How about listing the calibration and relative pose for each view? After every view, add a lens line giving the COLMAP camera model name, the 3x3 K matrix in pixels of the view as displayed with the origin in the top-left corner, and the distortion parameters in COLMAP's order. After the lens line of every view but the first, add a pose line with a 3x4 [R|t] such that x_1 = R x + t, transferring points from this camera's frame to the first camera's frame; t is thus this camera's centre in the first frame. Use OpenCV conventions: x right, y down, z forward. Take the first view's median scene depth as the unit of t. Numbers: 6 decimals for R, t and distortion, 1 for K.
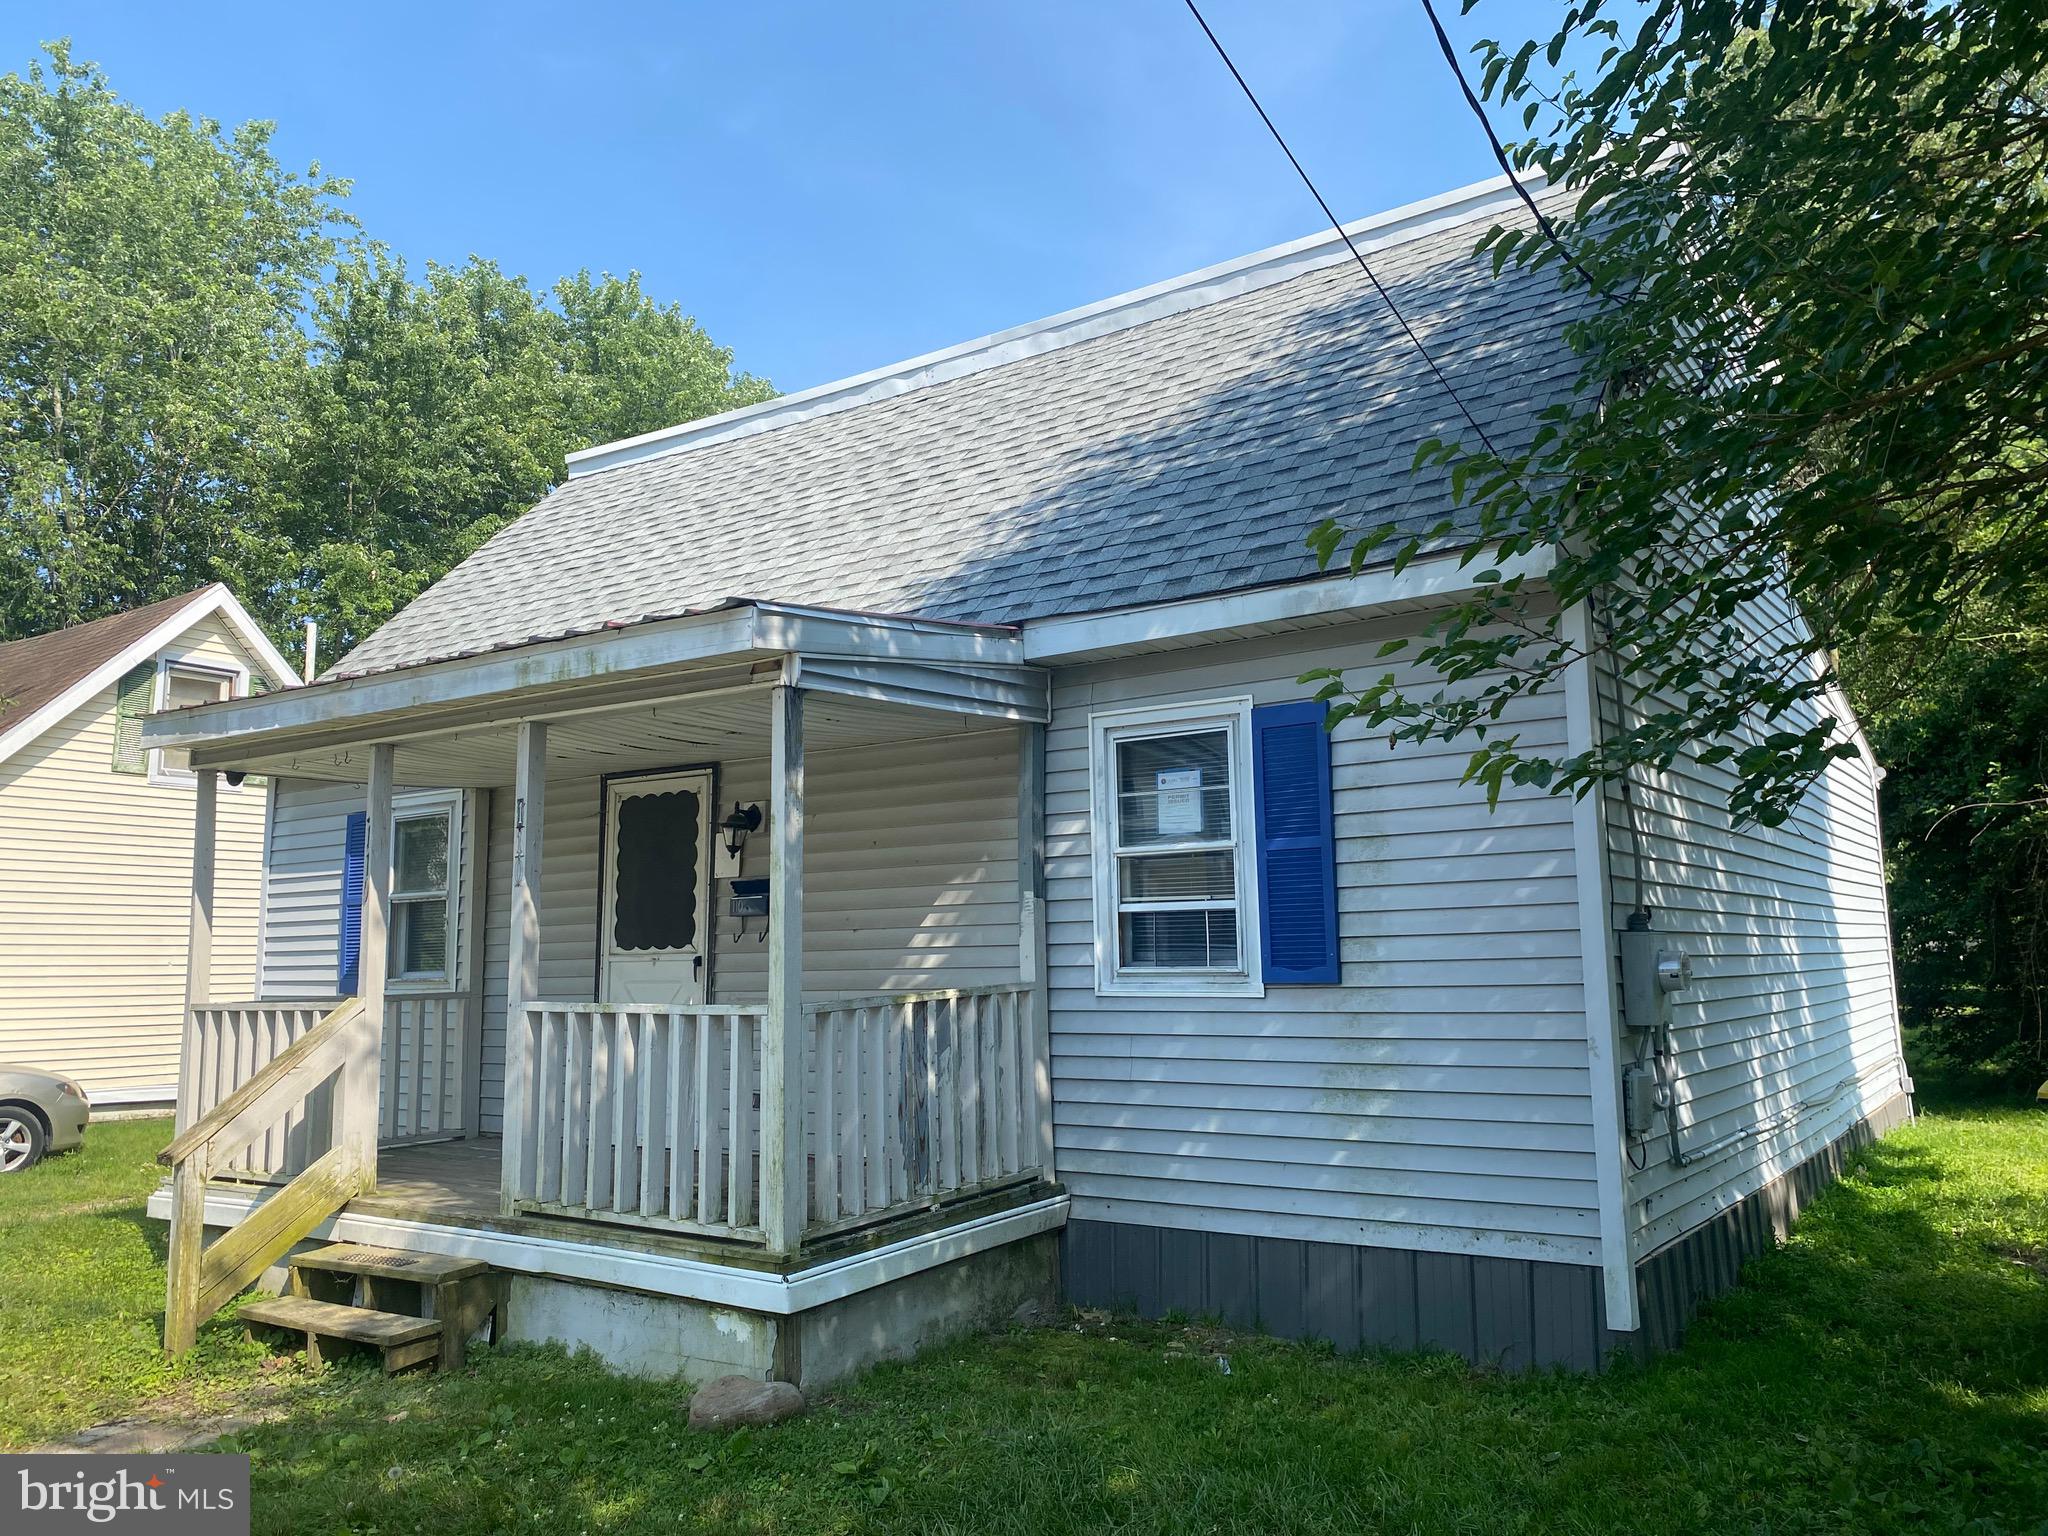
lens RADIAL K [[1587.8, 0, 1024.0], [0, 1587.8, 768.0], [0, 0, 1]] dist [0.008615, -0.003366]
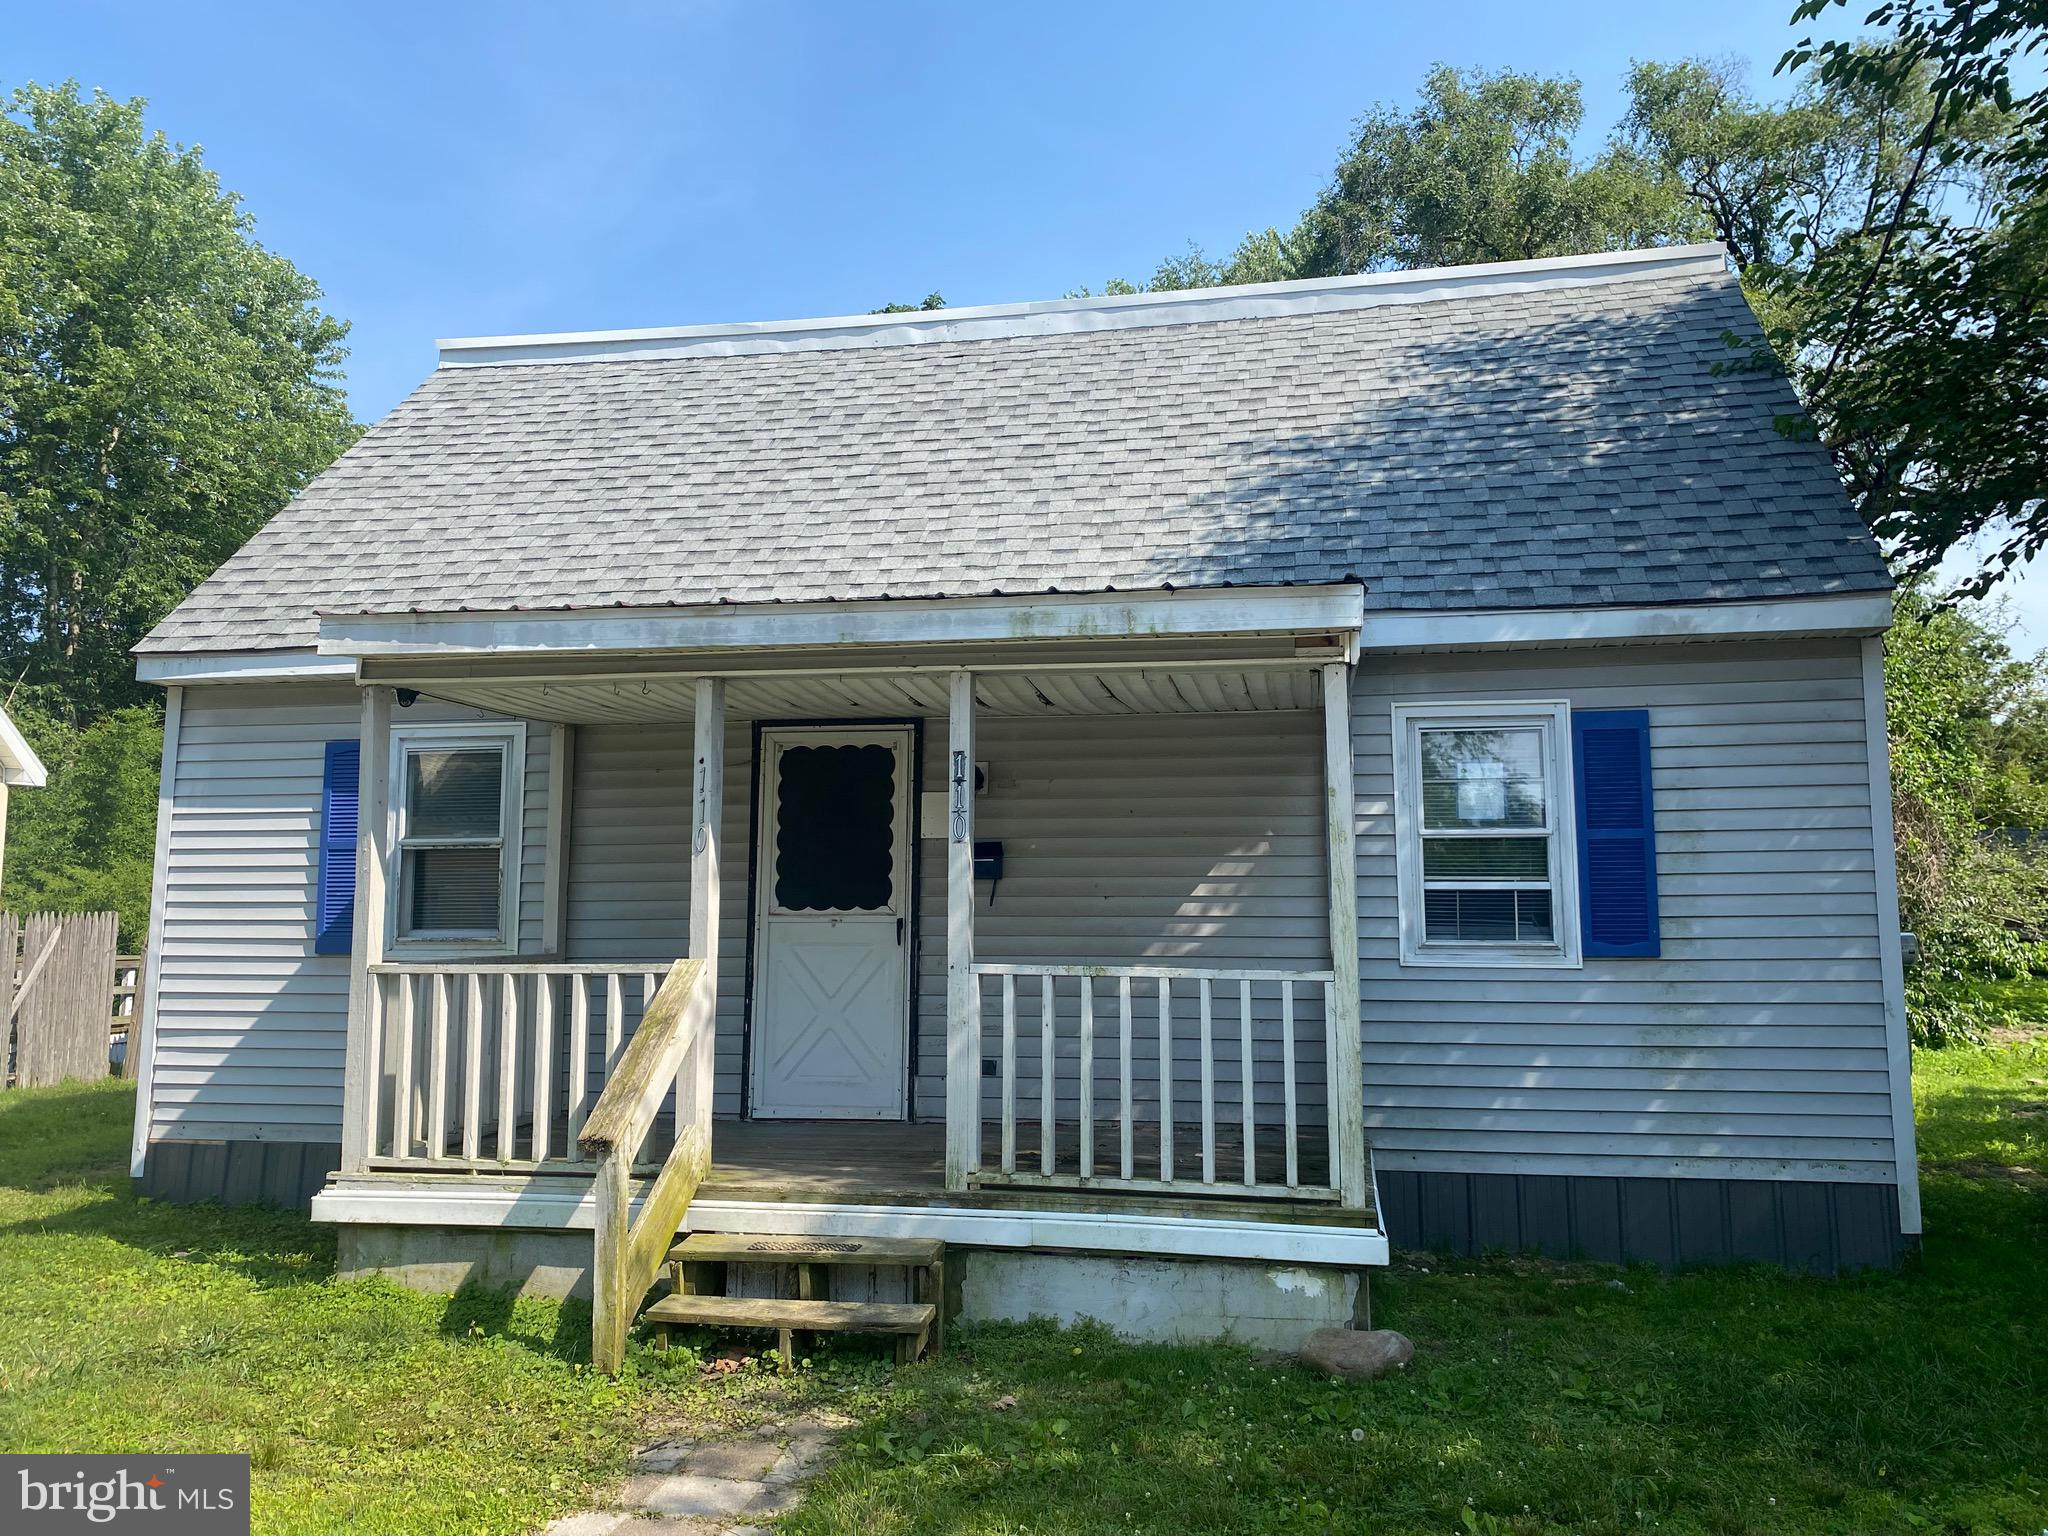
lens RADIAL K [[1604.2, 0, 1033.6], [0, 1604.2, 766.8], [0, 0, 1]] dist [0.002810, -0.002485]
pose [[0.911750, 0.058094, 0.406618, -0.668137], [-0.066267, 0.997784, 0.006034, 0.019644], [-0.405366, -0.032447, 0.913579, 0.112040]]
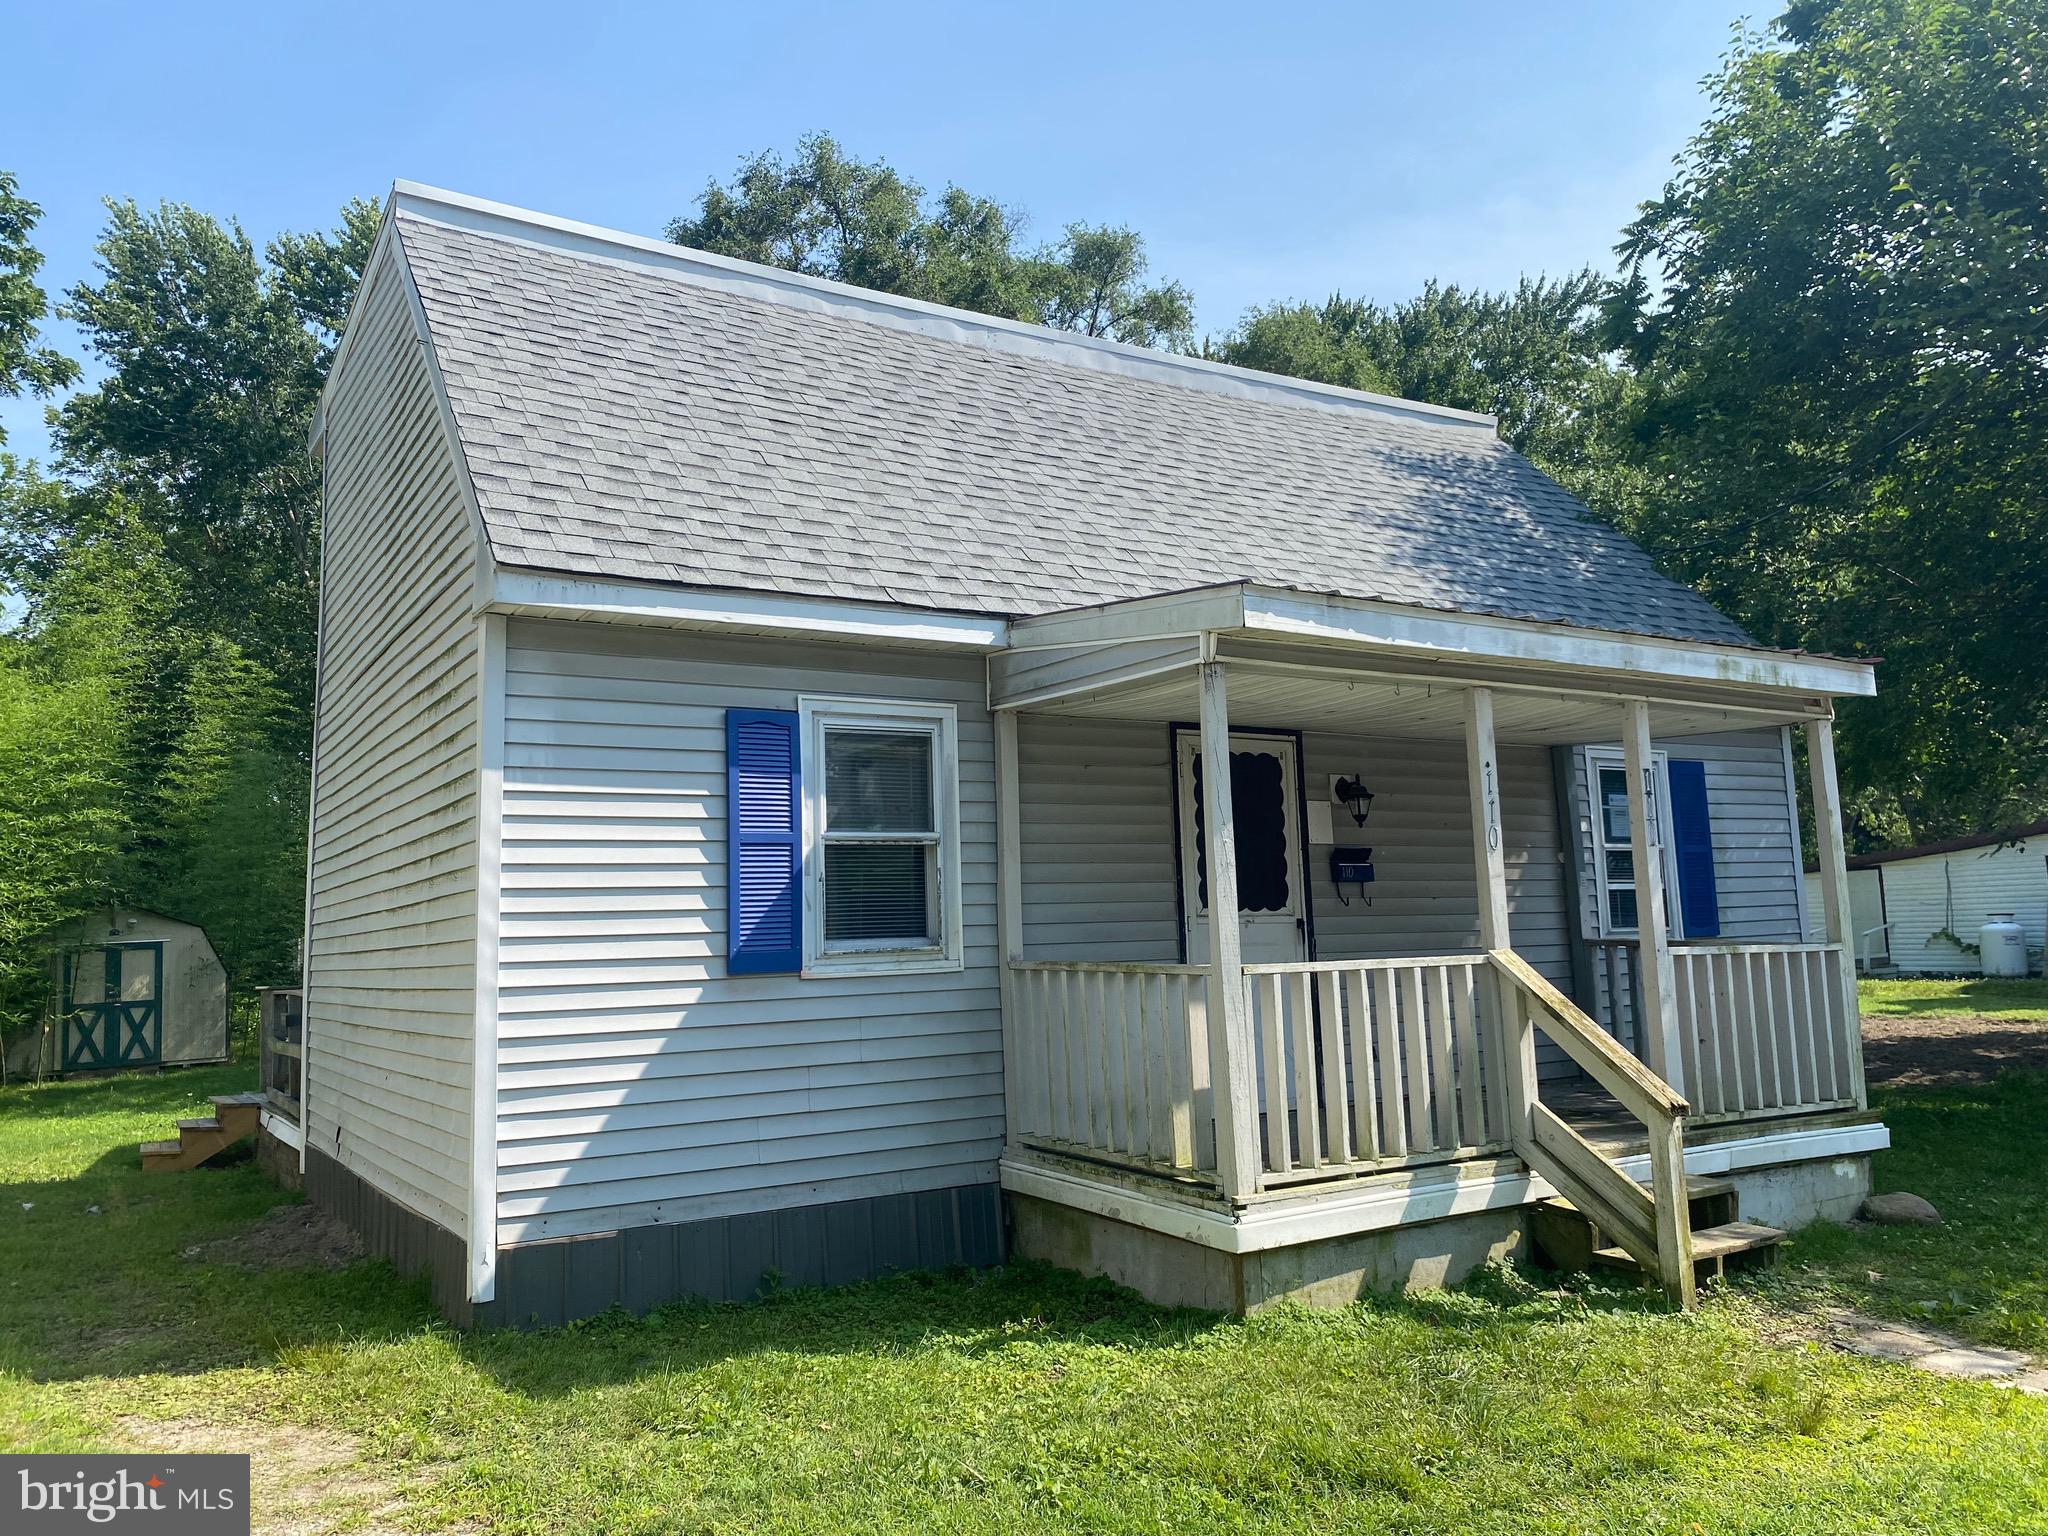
lens RADIAL K [[1587.8, 0, 1024.0], [0, 1587.8, 768.0], [0, 0, 1]] dist [0.008615, -0.003366]
pose [[0.387159, 0.103824, 0.916149, -1.537297], [-0.091586, 0.993056, -0.073836, 0.143809], [-0.917453, -0.055320, 0.393980, 0.967522]]
